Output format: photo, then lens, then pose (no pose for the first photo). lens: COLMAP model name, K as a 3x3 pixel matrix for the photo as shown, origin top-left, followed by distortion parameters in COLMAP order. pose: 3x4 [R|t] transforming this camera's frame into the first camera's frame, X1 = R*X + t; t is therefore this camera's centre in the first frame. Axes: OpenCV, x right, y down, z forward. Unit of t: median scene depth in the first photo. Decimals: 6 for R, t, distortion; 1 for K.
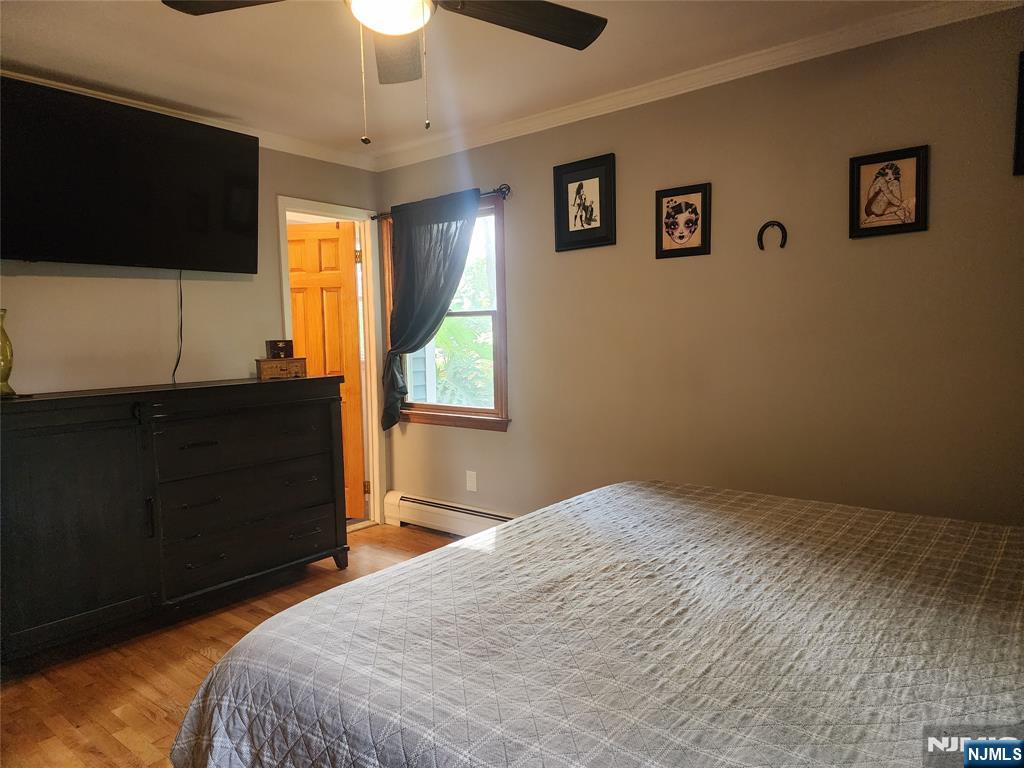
lens RADIAL K [[685.4, 0, 508.5], [0, 685.4, 385.5], [0, 0, 1]] dist [0.085095, -0.066724]
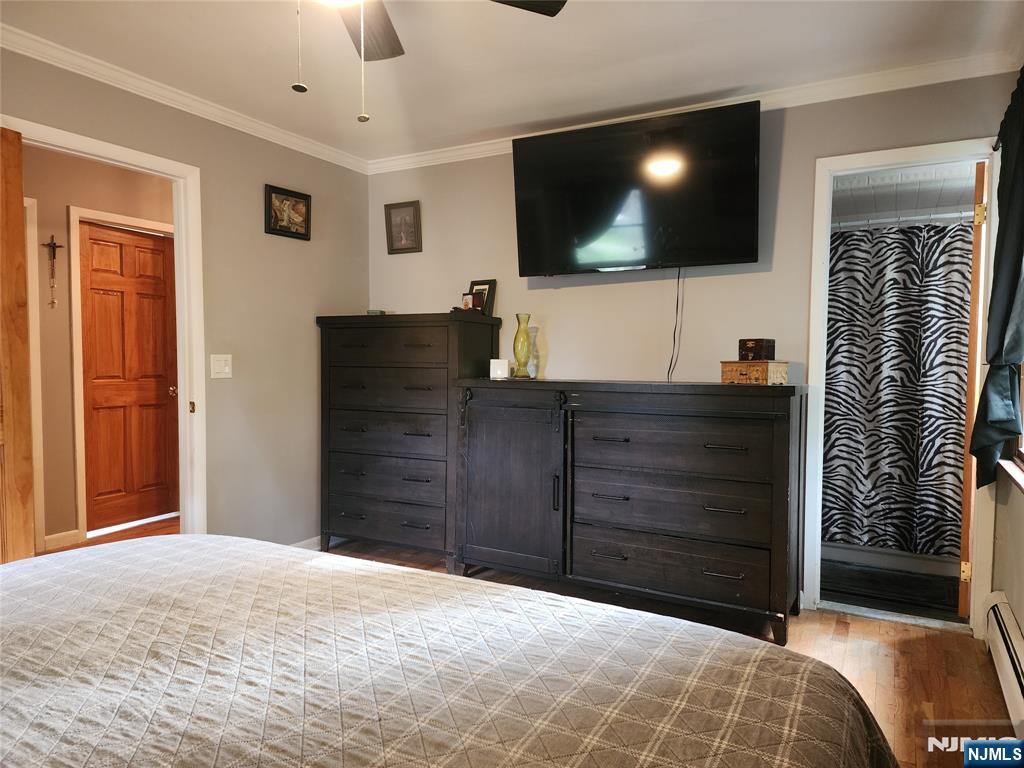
lens RADIAL K [[685.4, 0, 508.5], [0, 685.4, 385.5], [0, 0, 1]] dist [0.085095, -0.066724]
pose [[0.166690, 0.064319, -0.983909, 0.804133], [-0.088362, 0.994830, 0.050062, -0.046989], [0.982042, 0.078596, 0.171511, 1.041414]]
